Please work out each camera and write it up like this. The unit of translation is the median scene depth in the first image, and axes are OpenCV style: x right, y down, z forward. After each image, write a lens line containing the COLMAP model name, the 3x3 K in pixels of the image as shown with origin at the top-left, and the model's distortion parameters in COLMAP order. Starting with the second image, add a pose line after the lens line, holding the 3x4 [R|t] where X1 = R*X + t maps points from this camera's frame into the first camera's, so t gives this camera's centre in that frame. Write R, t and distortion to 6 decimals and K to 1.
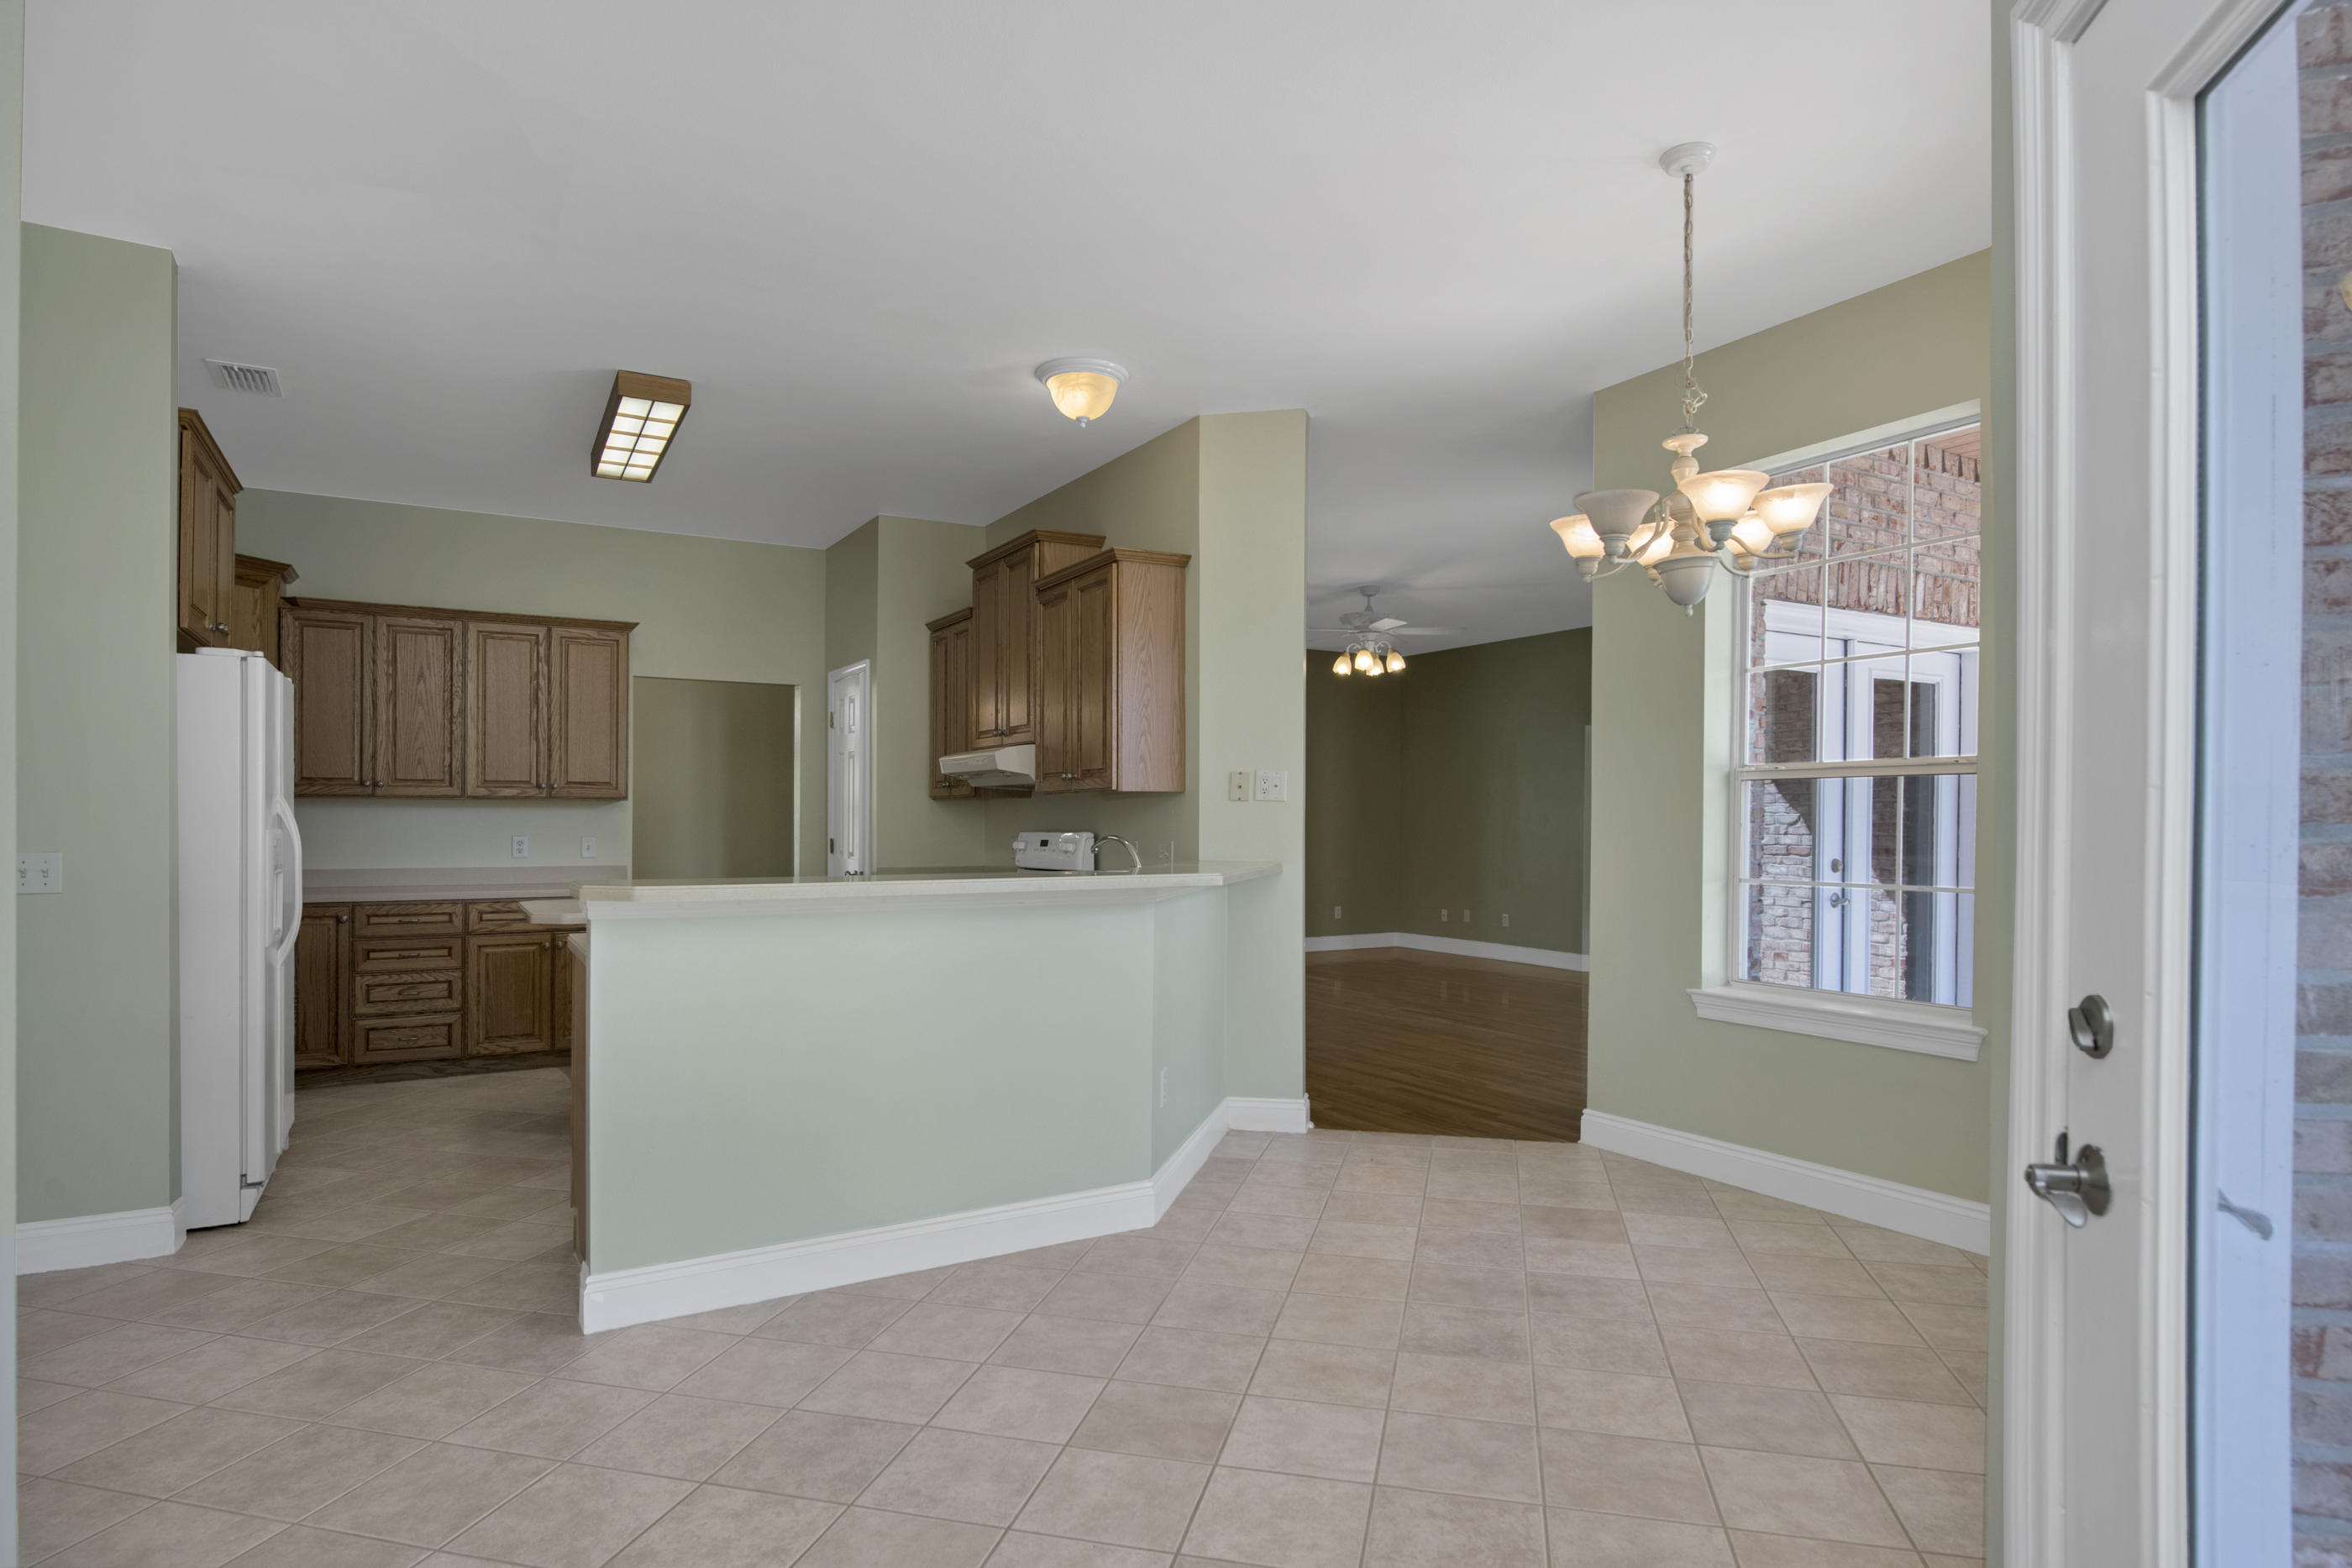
lens RADIAL K [[1212.2, 0, 1095.8], [0, 1212.2, 818.1], [0, 0, 1]] dist [-0.010962, -0.001110]
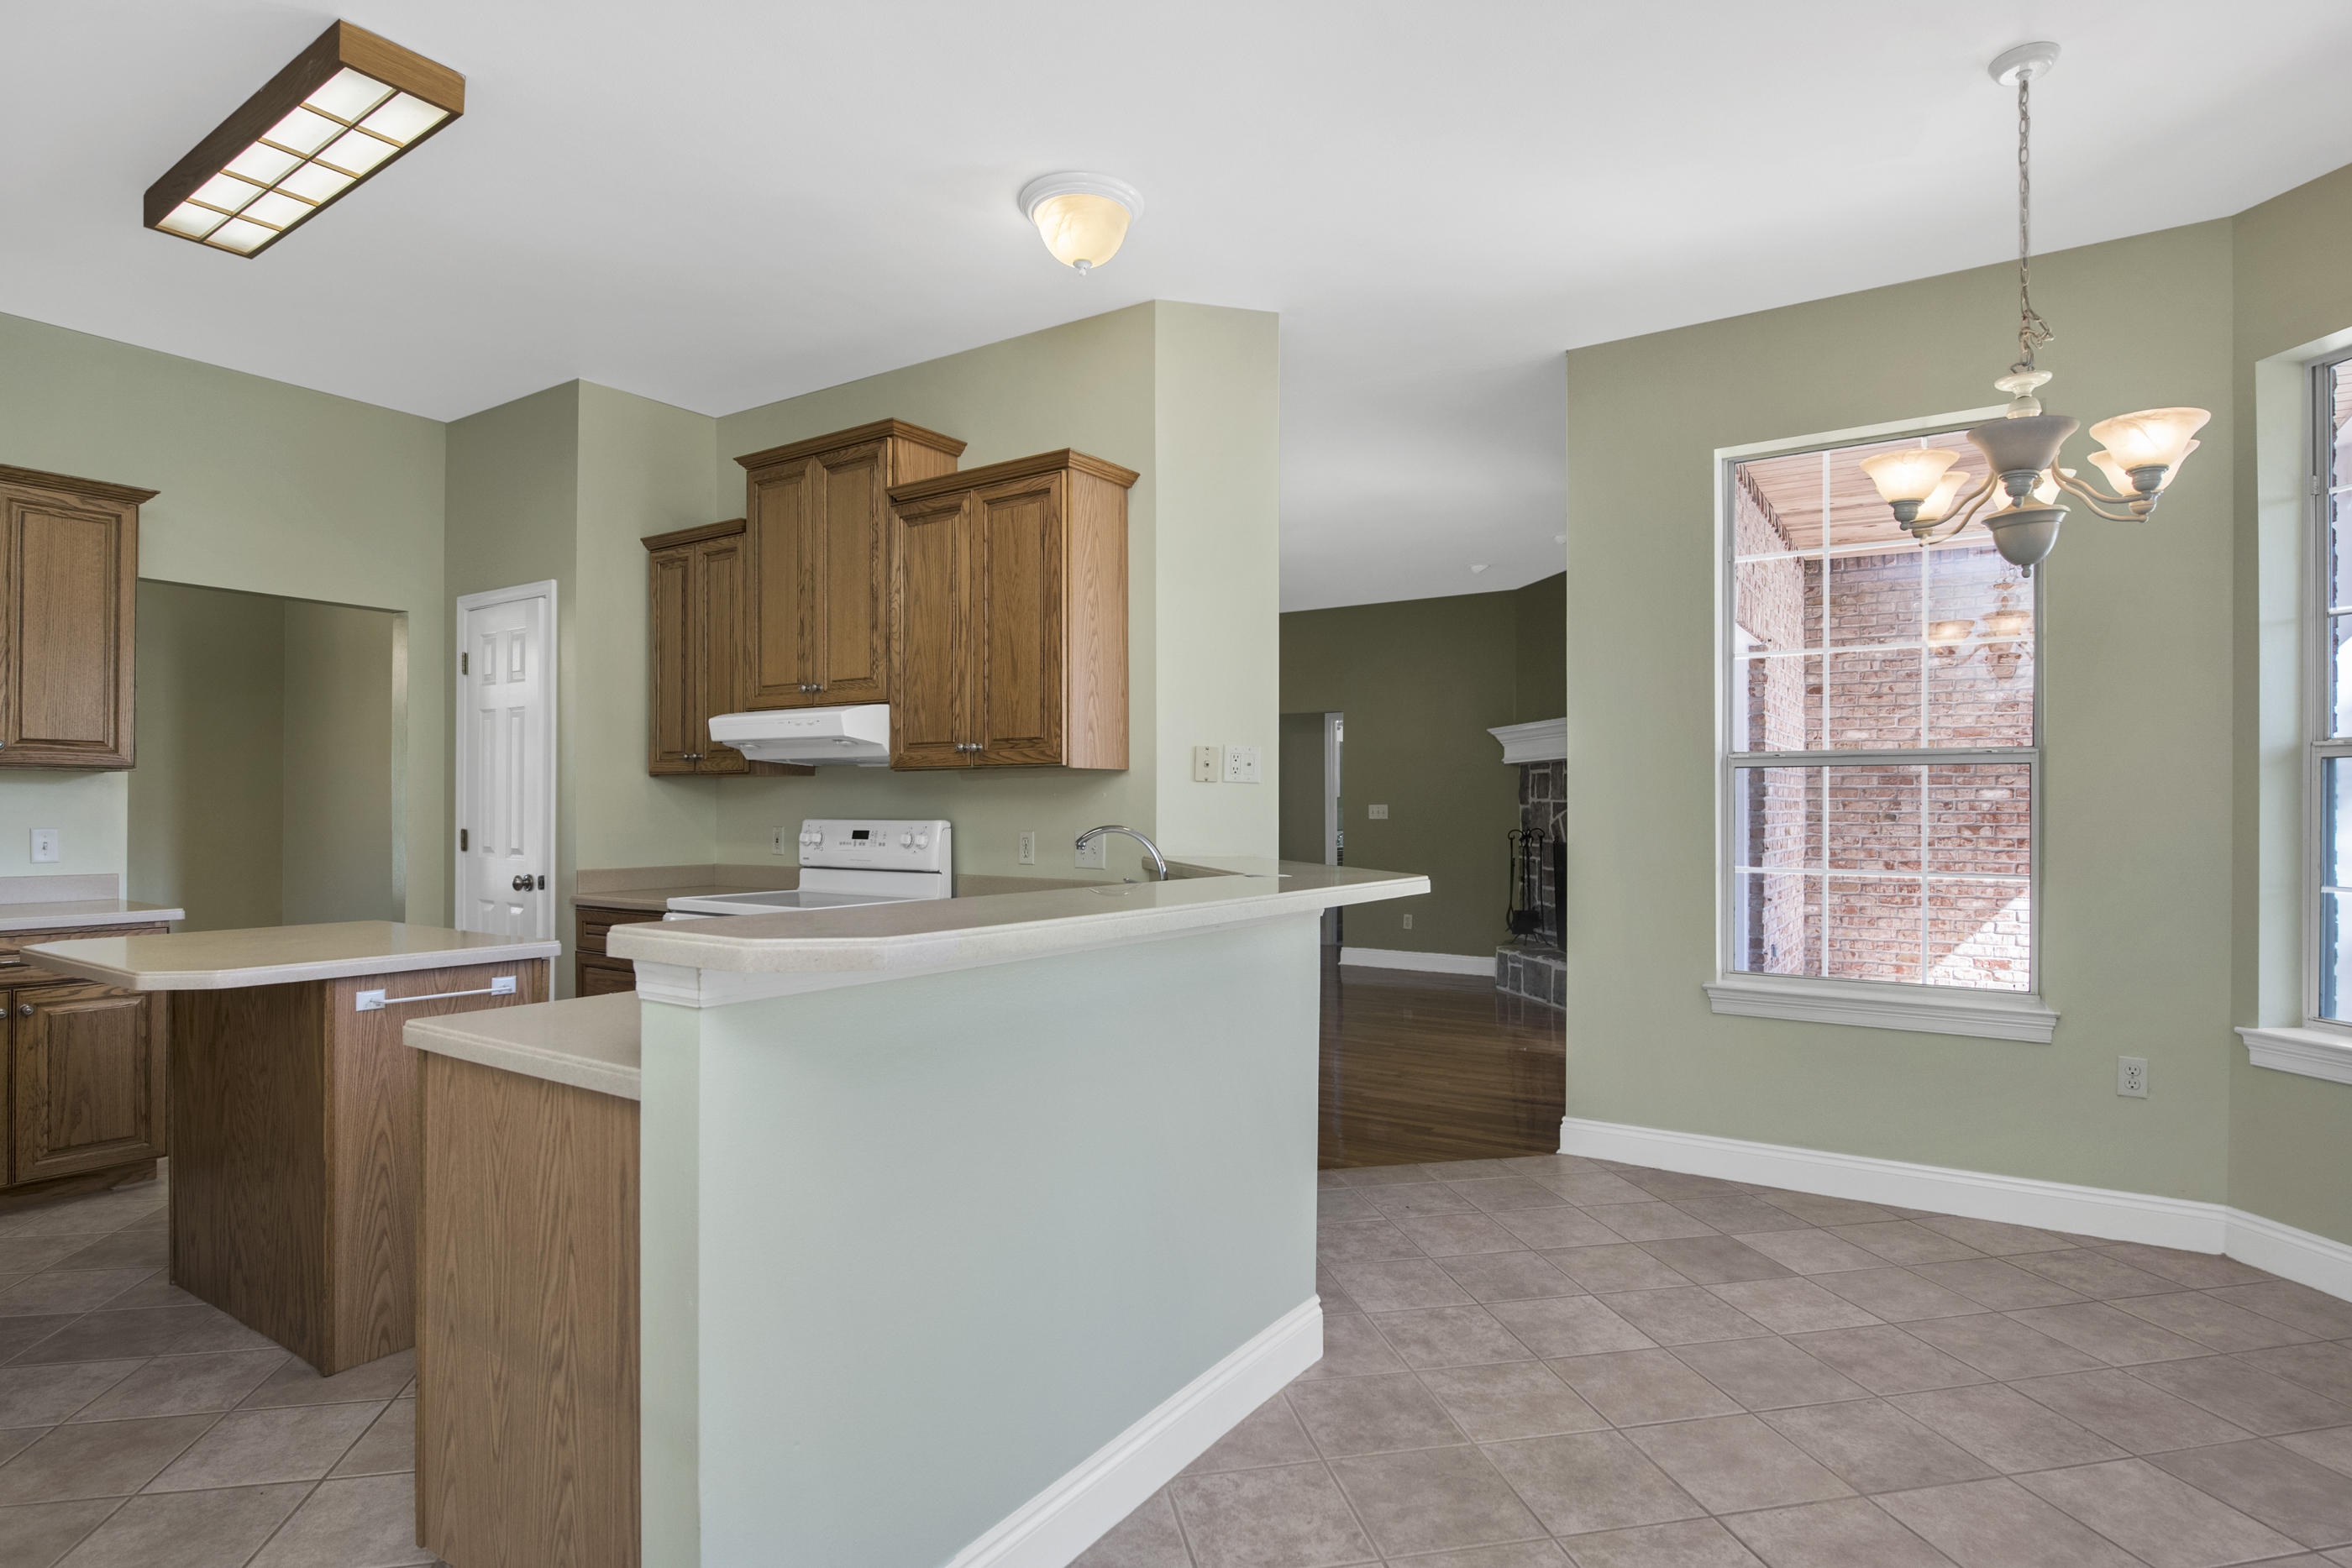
lens RADIAL K [[1212.2, 0, 1140.2], [0, 1212.2, 808.7], [0, 0, 1]] dist [-0.010962, -0.001110]
pose [[0.894051, 0.001555, 0.447963, -0.284845], [-0.003777, 0.999985, 0.004065, 0.000508], [-0.447950, -0.005326, 0.894043, 0.292854]]
